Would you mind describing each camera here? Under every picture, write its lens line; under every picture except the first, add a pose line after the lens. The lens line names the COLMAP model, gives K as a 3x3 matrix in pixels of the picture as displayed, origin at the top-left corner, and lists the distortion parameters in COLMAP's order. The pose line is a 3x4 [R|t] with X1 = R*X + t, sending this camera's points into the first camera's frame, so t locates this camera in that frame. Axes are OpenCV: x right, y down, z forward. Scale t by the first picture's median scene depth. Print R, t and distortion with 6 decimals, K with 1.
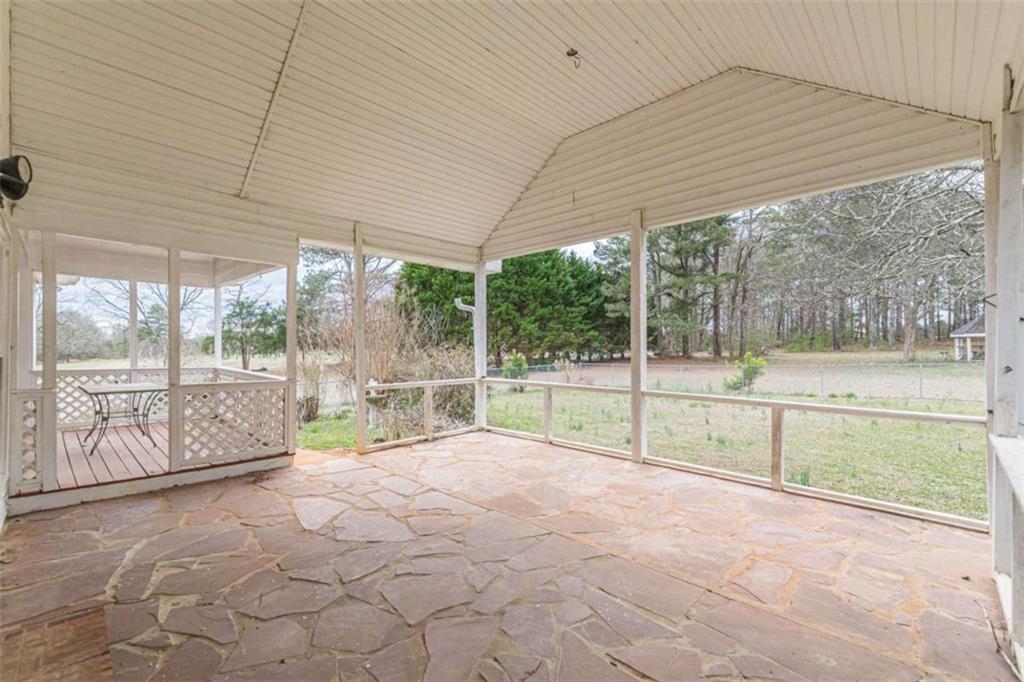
lens RADIAL K [[441.5, 0, 510.7], [0, 441.5, 345.2], [0, 0, 1]] dist [0.003404, 0.000145]
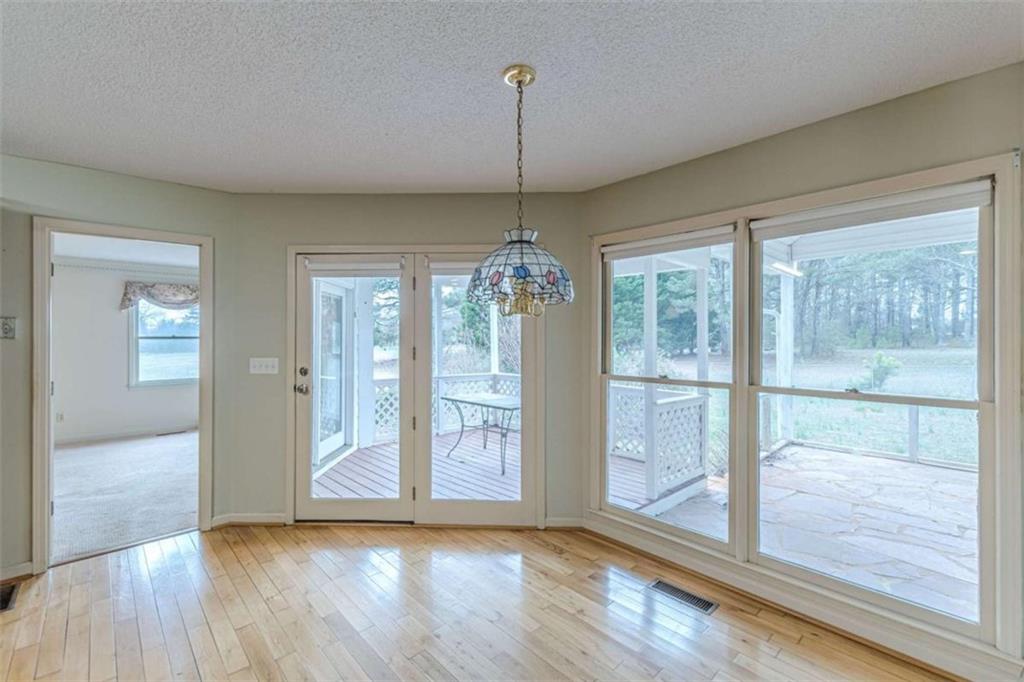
lens RADIAL K [[441.5, 0, 513.9], [0, 441.5, 337.9], [0, 0, 1]] dist [0.003404, 0.000145]
pose [[0.998793, 0.000448, -0.049118, -0.103289], [-0.000696, 0.999987, -0.005042, -0.004032], [0.049115, 0.005070, 0.998780, 0.008728]]
